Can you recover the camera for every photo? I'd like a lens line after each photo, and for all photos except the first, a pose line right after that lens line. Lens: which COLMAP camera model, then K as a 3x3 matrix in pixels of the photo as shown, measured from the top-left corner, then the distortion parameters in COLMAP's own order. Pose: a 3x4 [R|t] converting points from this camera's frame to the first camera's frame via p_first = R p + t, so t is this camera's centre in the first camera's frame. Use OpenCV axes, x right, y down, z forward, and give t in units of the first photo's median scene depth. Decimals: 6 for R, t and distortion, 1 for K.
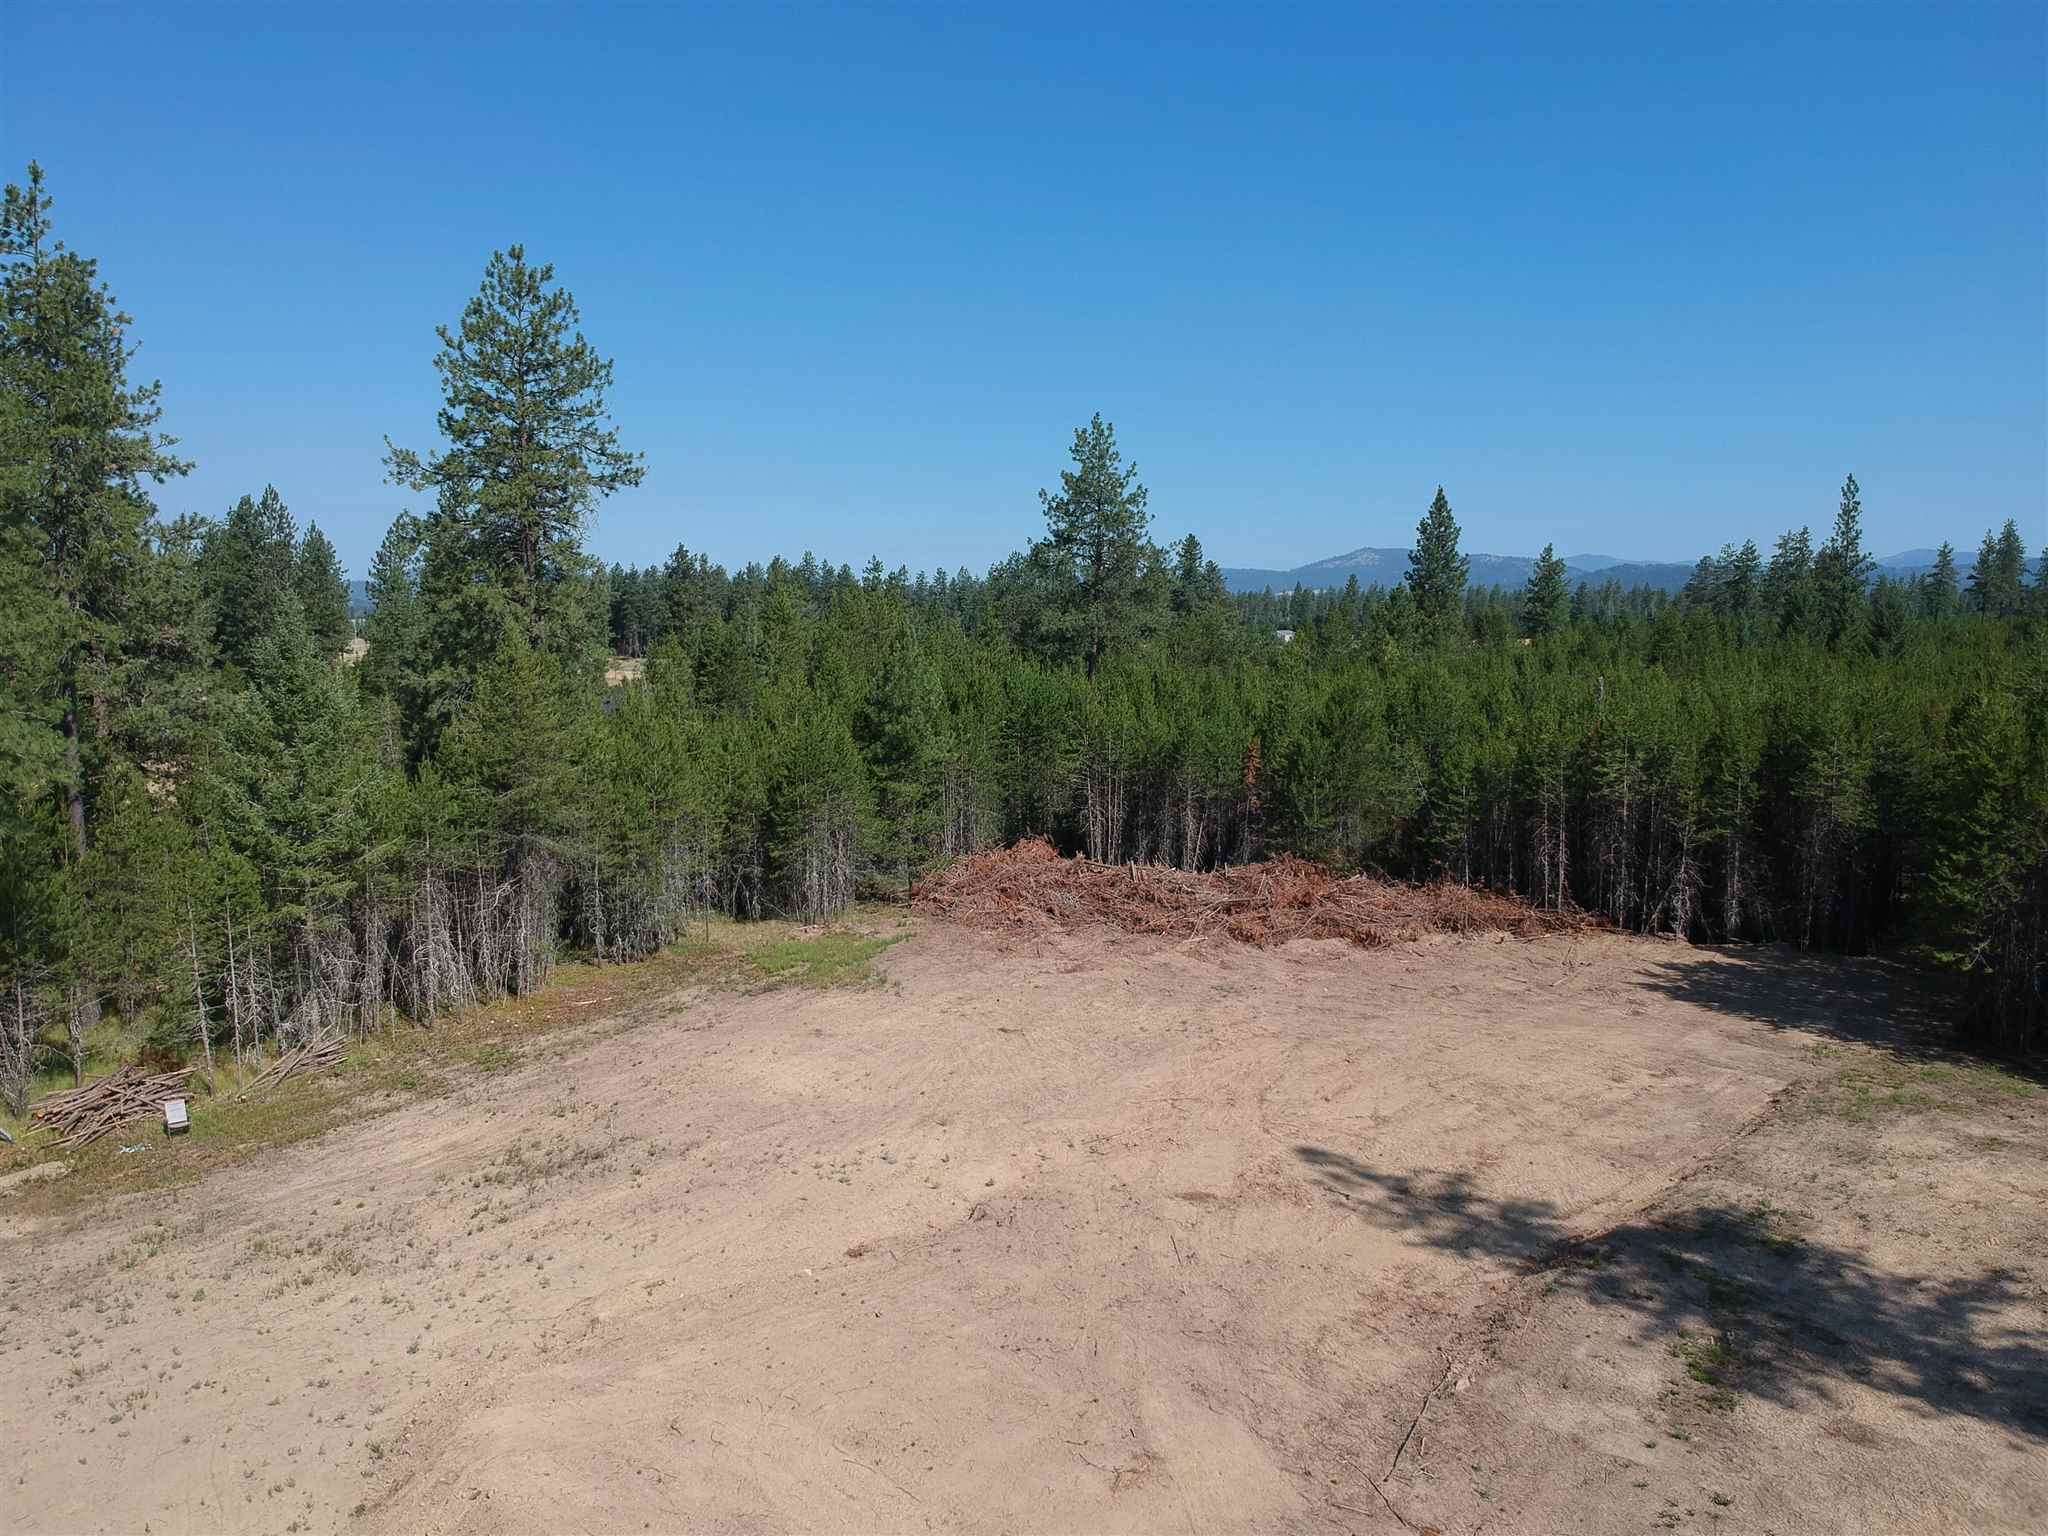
lens RADIAL K [[1500.4, 0, 1006.8], [0, 1500.4, 766.9], [0, 0, 1]] dist [0.084448, -0.156884]
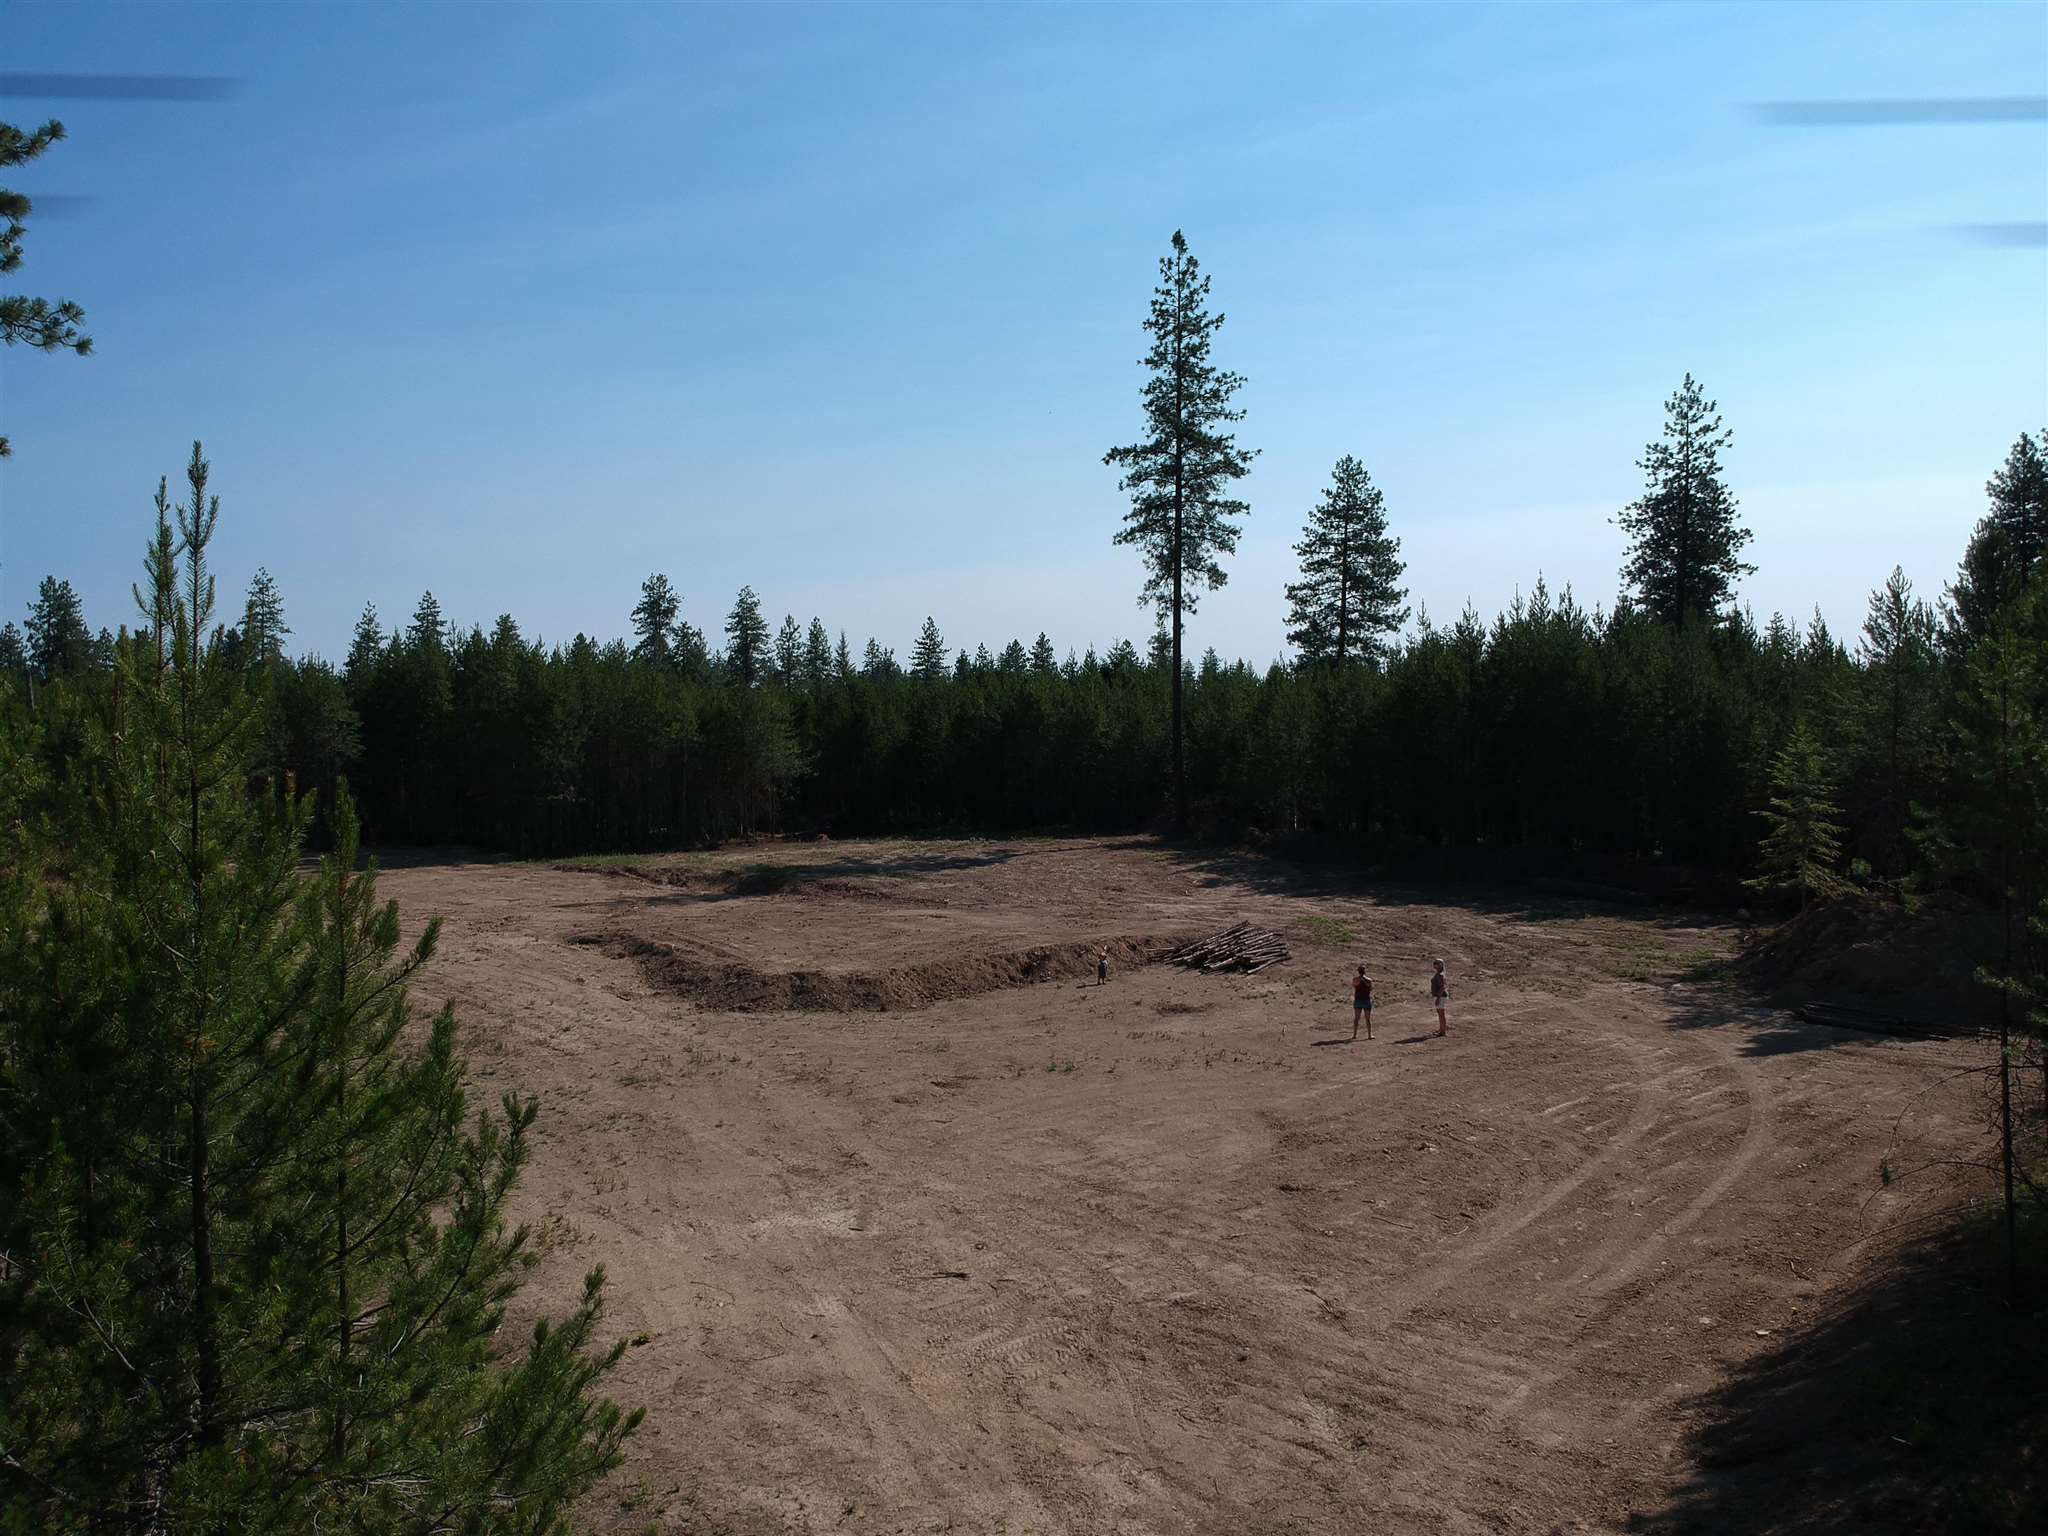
lens RADIAL K [[1500.4, 0, 1007.2], [0, 1500.4, 774.6], [0, 0, 1]] dist [0.084448, -0.156884]
pose [[0.013286, -0.017590, 0.999757, -0.748495], [0.108600, 0.993956, 0.016045, 0.085389], [-0.993997, 0.108360, 0.015116, 0.297455]]
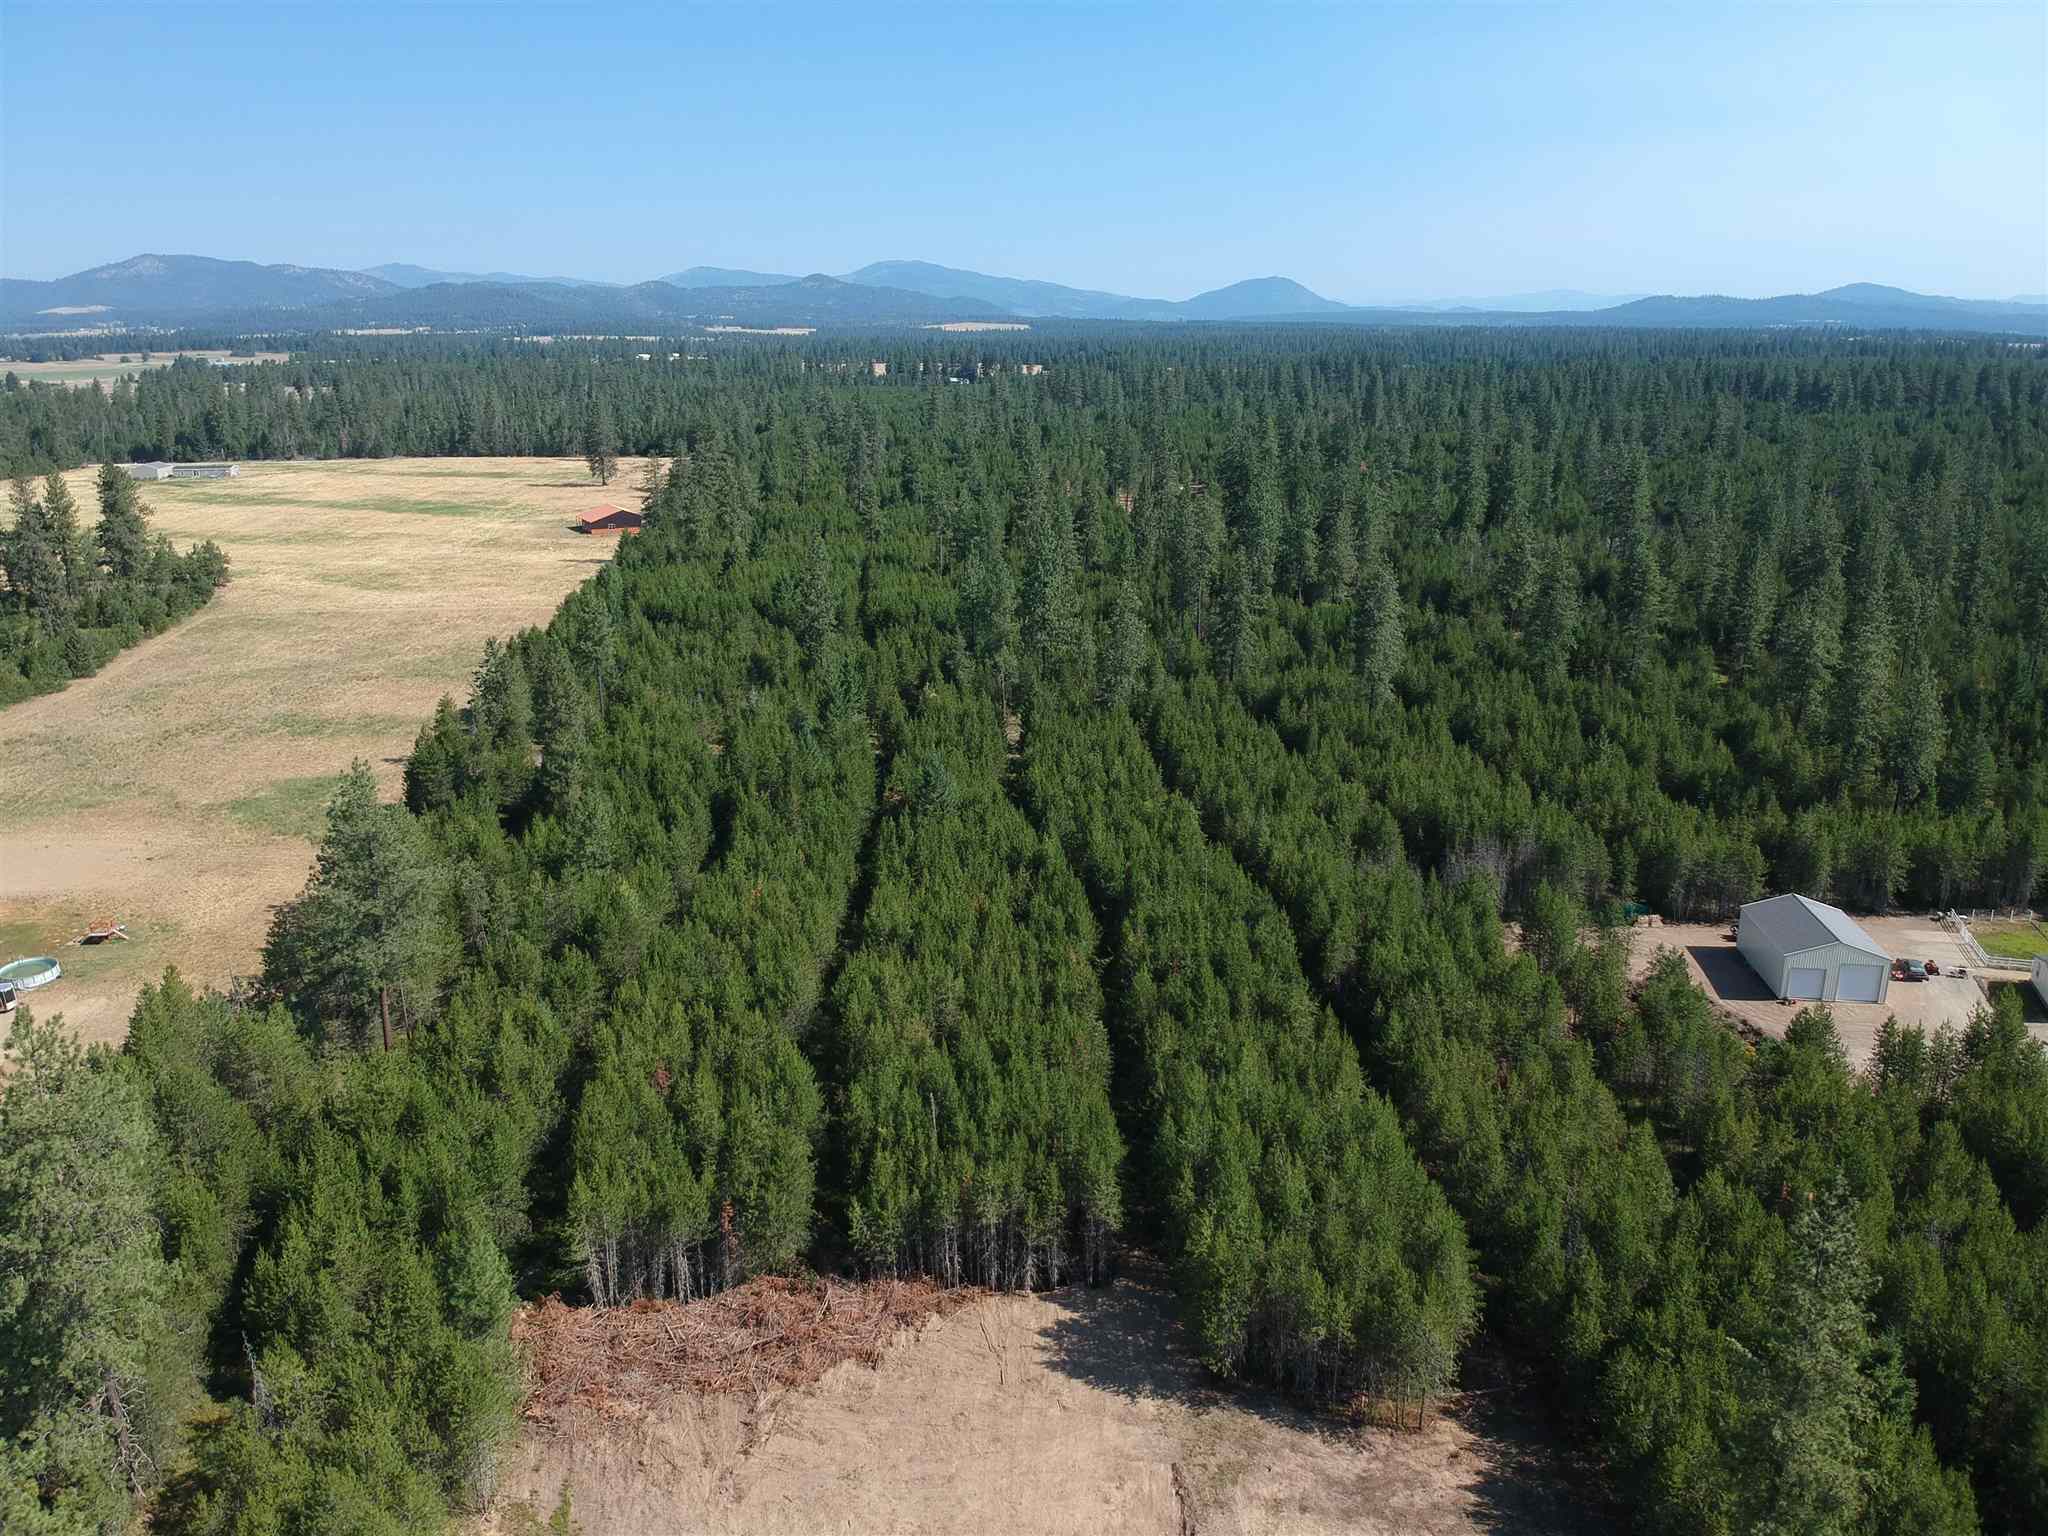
lens RADIAL K [[1500.4, 0, 997.2], [0, 1500.4, 763.5], [0, 0, 1]] dist [0.084448, -0.156884]
pose [[0.750494, -0.187507, 0.633719, -0.504829], [0.073091, 0.976573, 0.202392, -0.745402], [-0.656823, -0.105575, 0.746618, -0.176064]]
